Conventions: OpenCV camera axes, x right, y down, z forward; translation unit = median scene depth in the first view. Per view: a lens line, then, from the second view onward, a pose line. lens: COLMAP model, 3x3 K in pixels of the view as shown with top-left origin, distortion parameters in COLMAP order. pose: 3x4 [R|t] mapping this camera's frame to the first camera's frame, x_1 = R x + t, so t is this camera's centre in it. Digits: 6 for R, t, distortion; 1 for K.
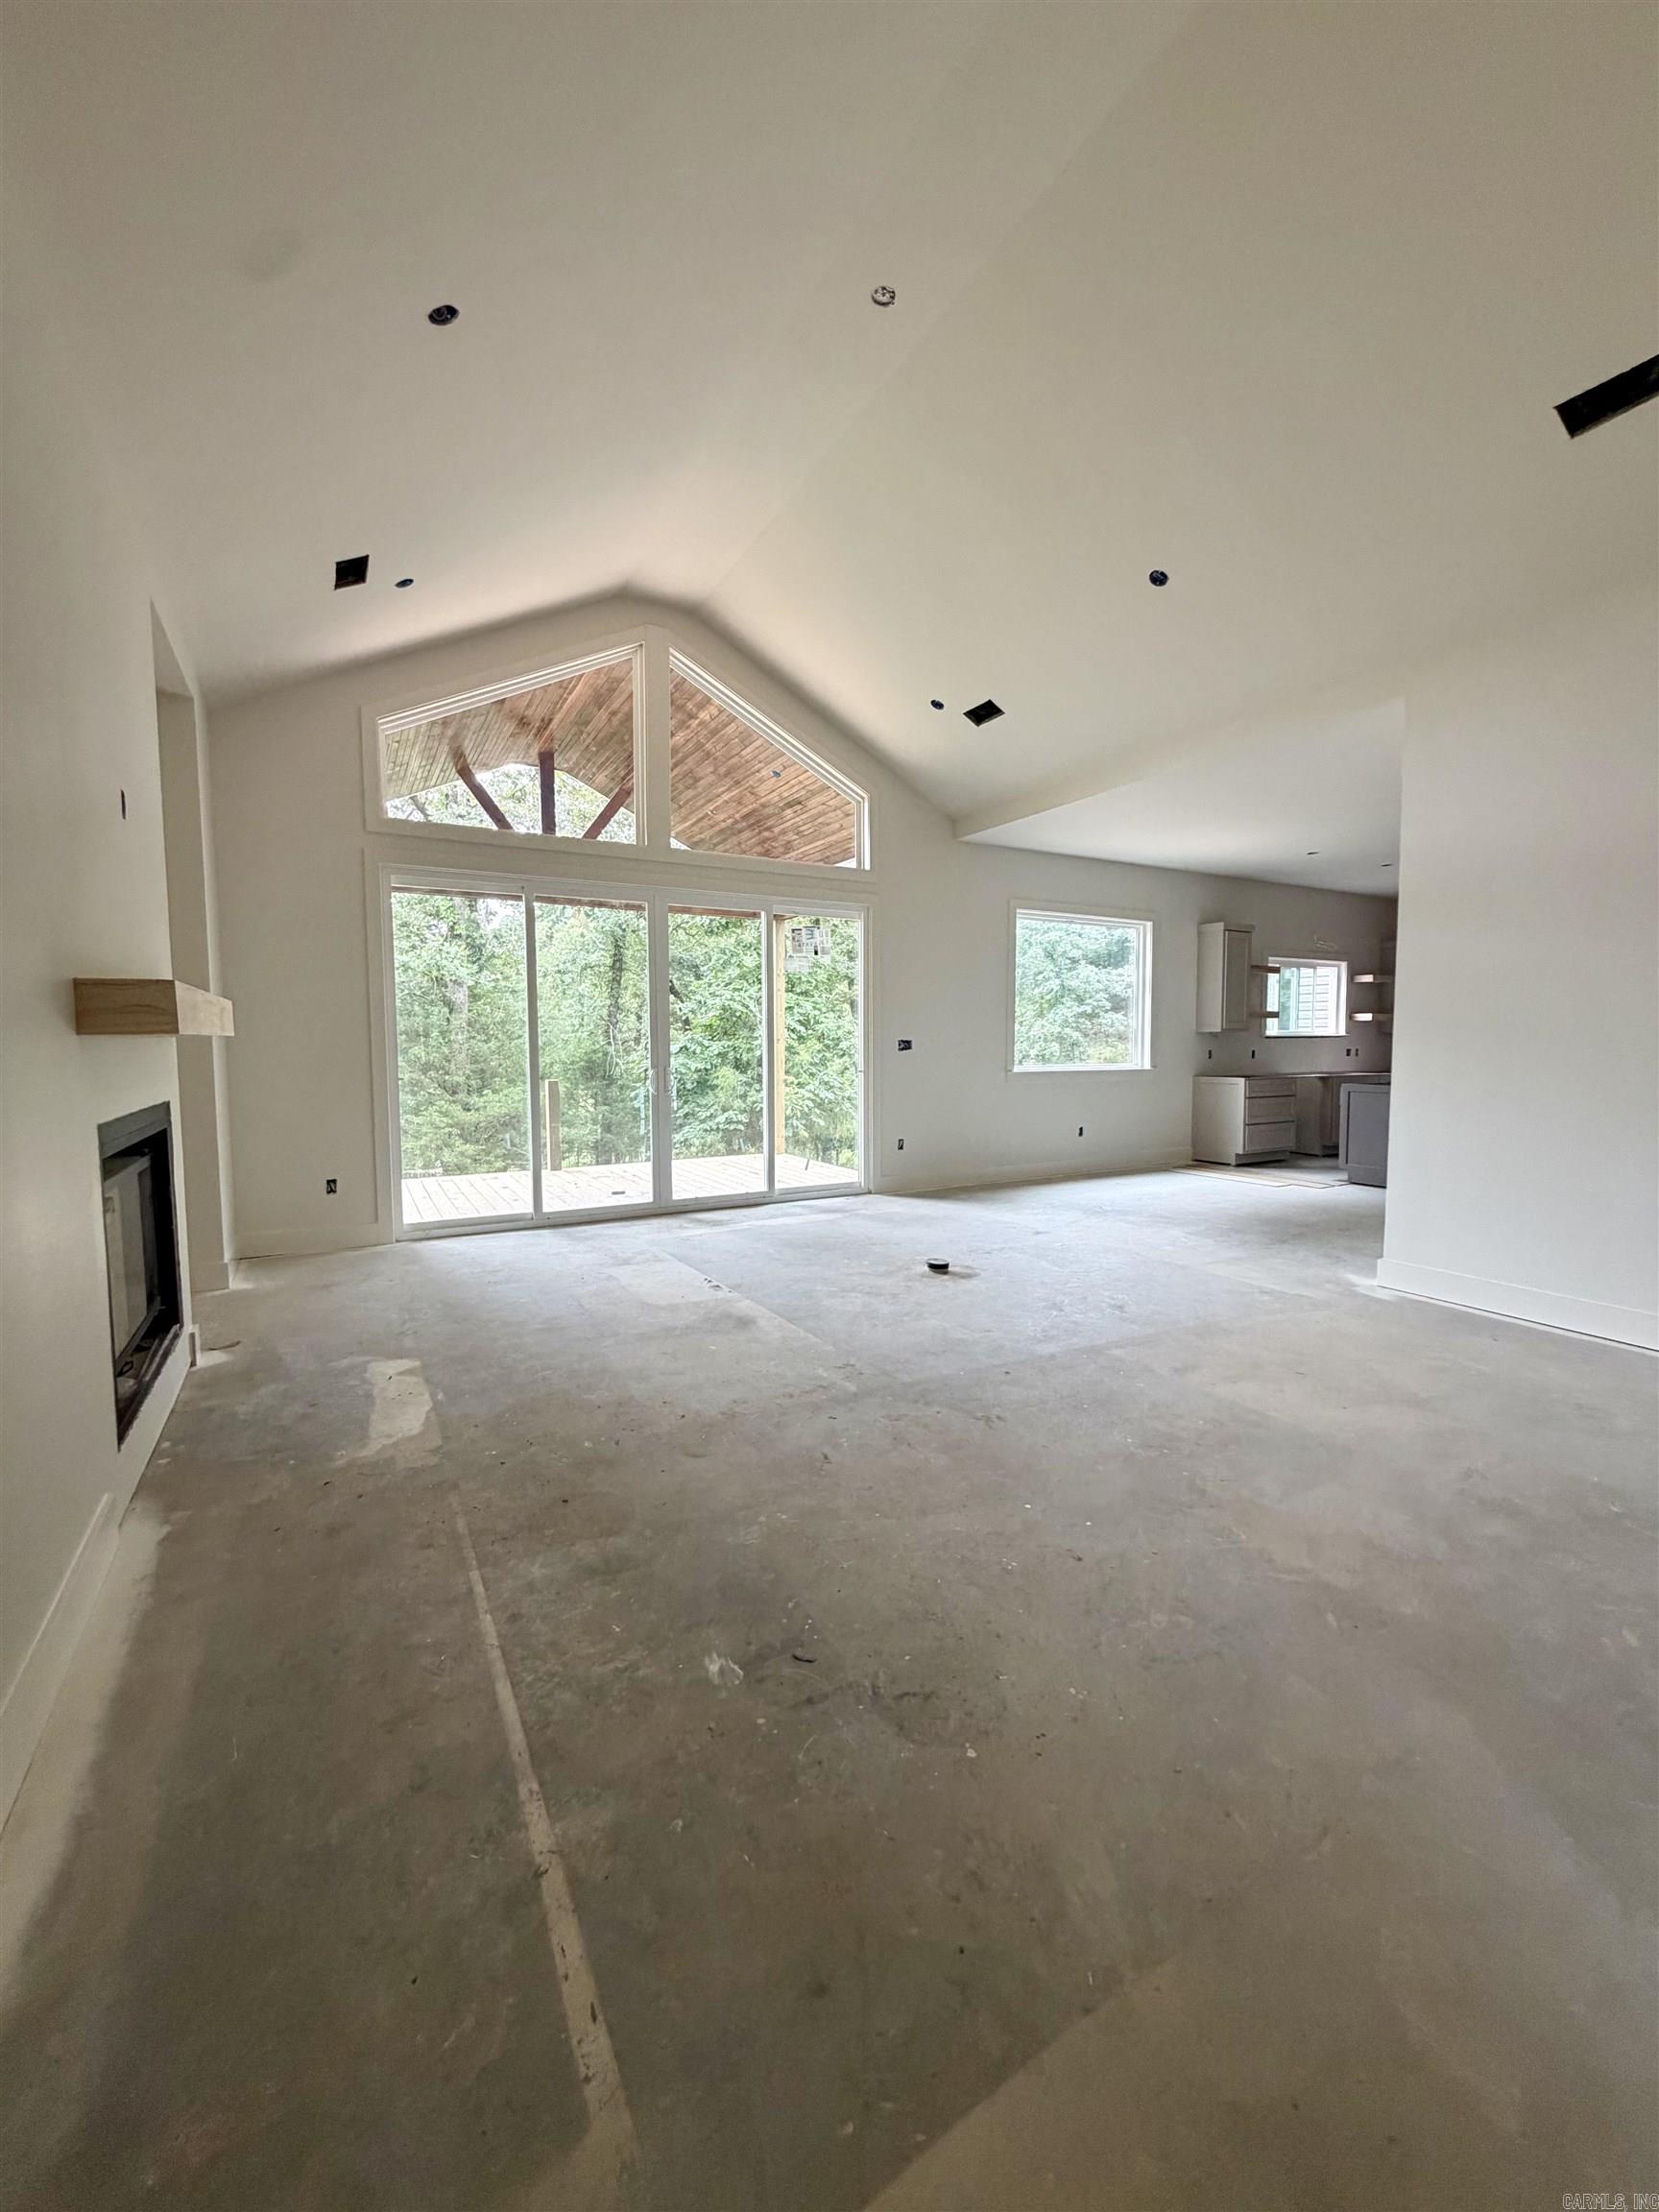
lens RADIAL K [[888.2, 0, 828.6], [0, 888.2, 1101.6], [0, 0, 1]] dist [0.001175, 0.000069]
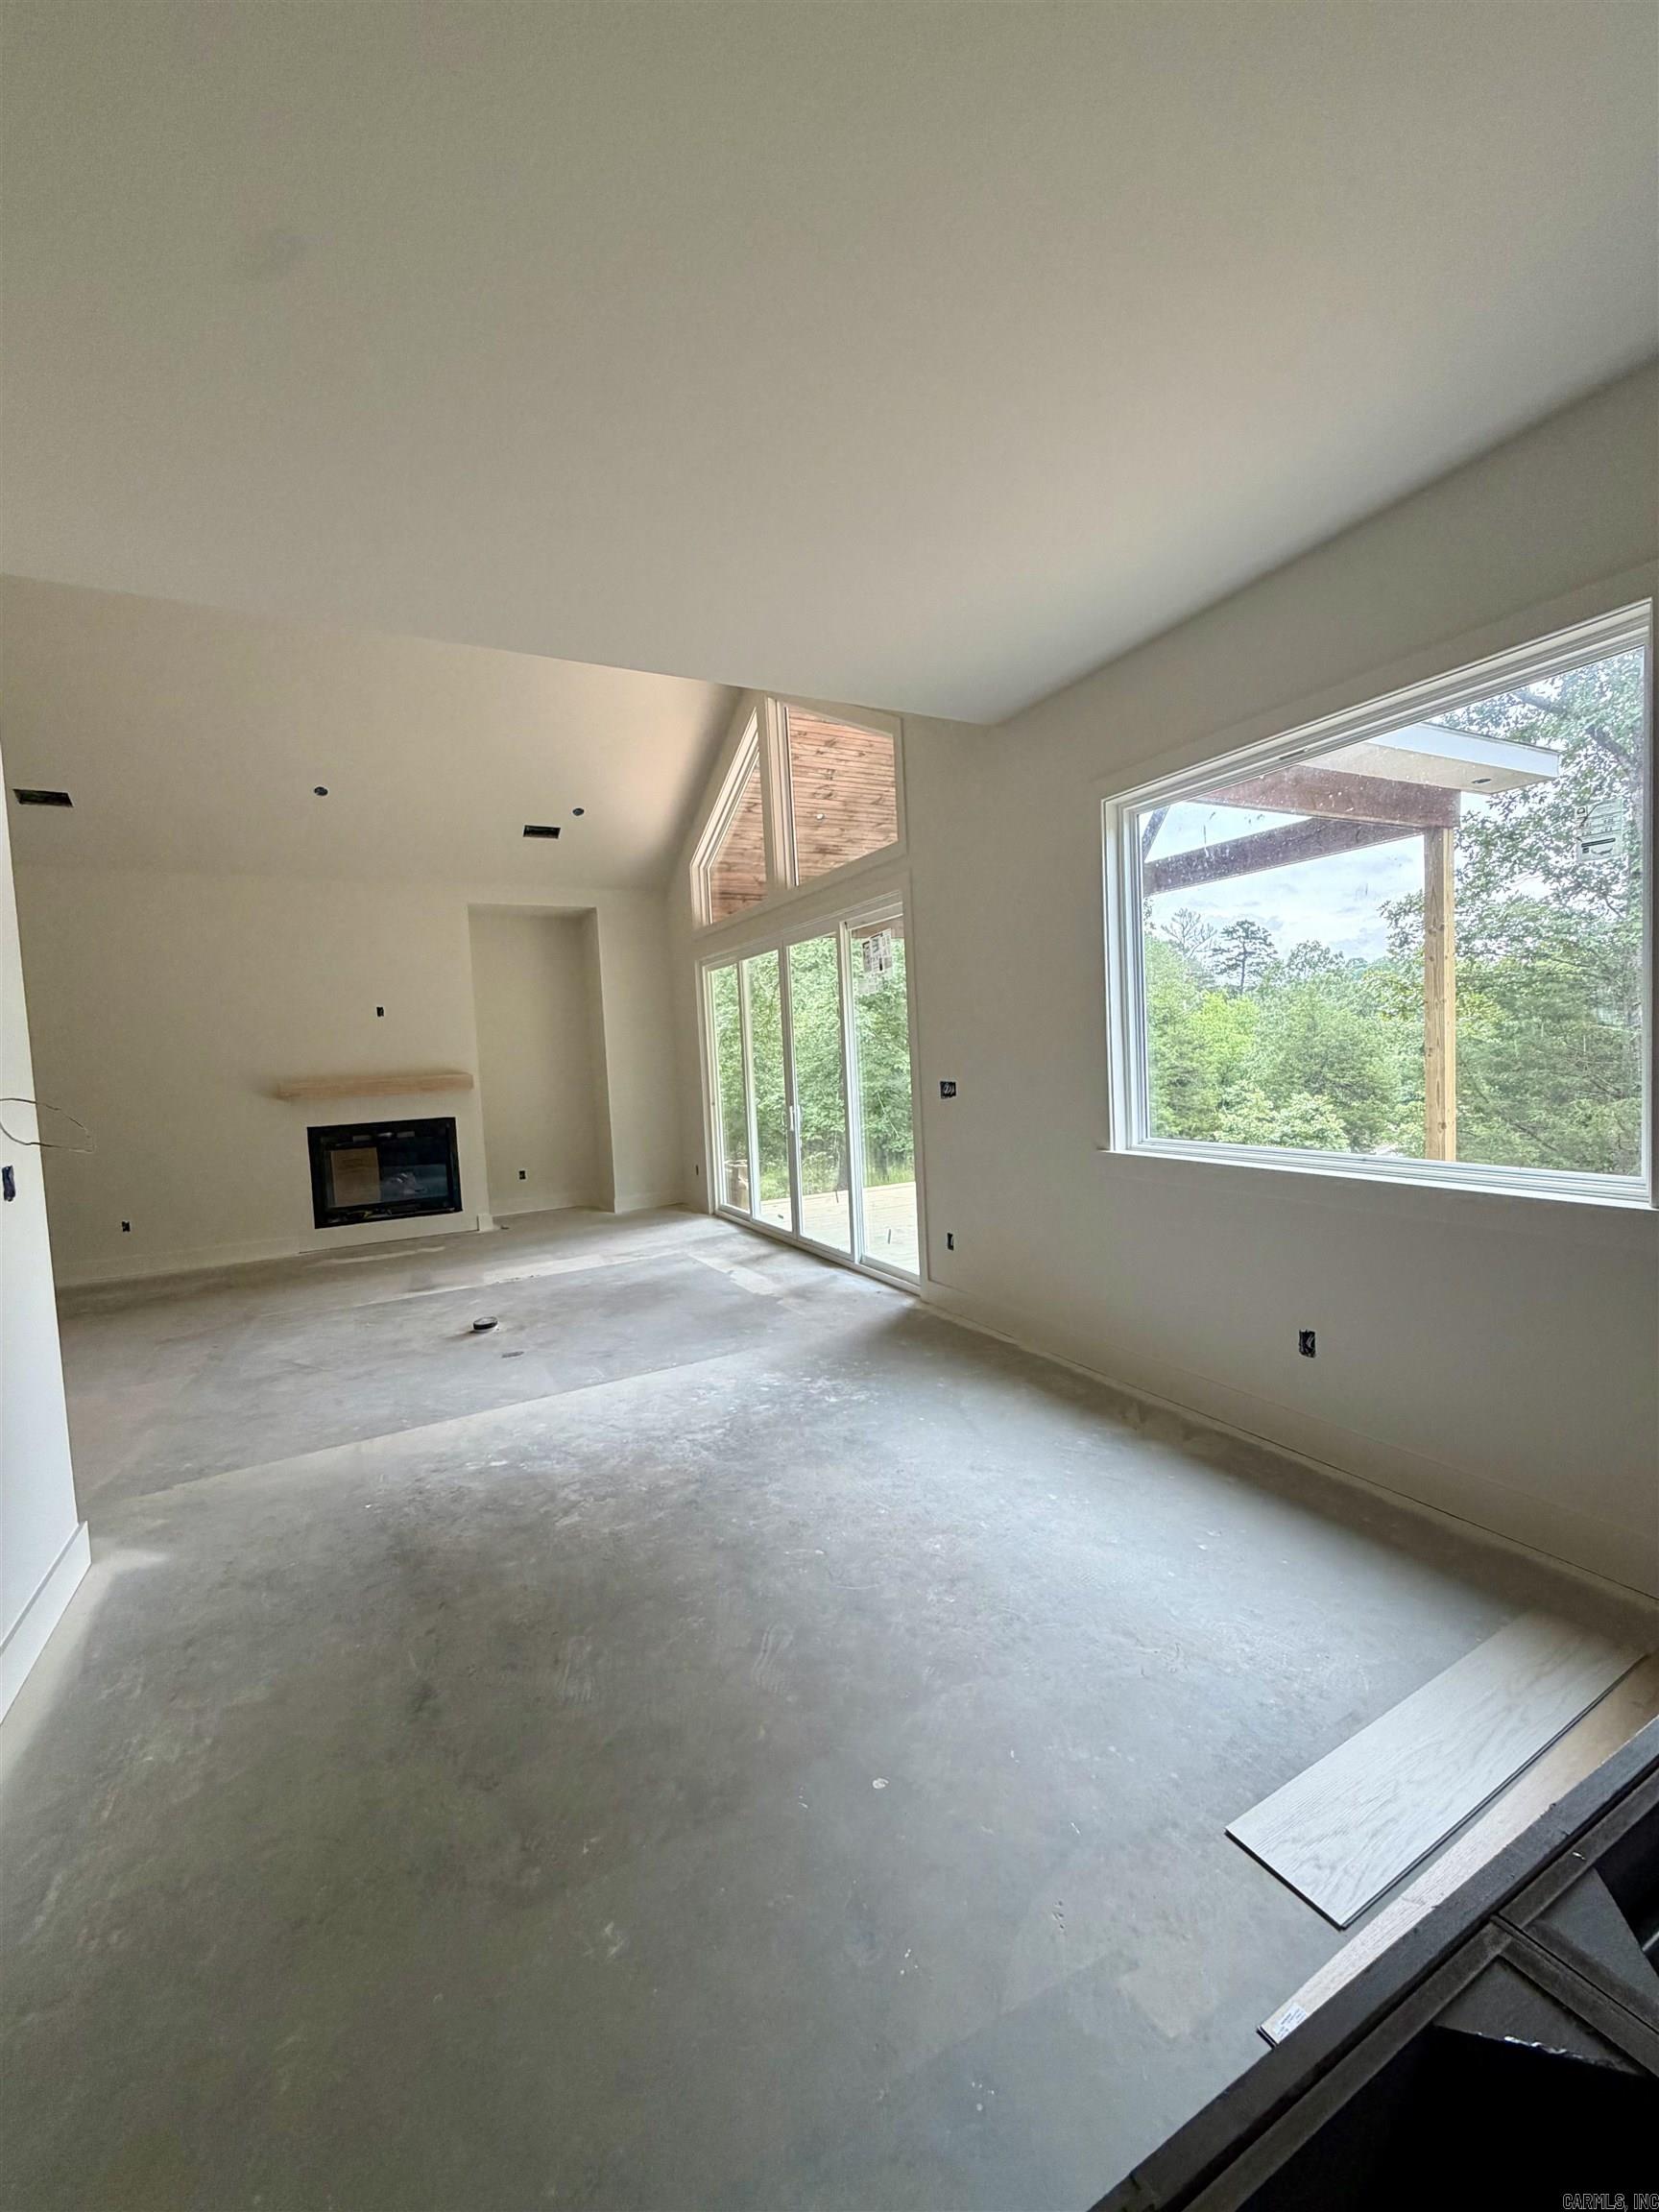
lens RADIAL K [[888.2, 0, 828.6], [0, 888.2, 1101.6], [0, 0, 1]] dist [0.001175, 0.000069]
pose [[-0.024350, 0.055141, -0.998182, 0.843685], [-0.019130, 0.998269, 0.055612, -0.102863], [0.999520, 0.020450, -0.023253, 1.077307]]
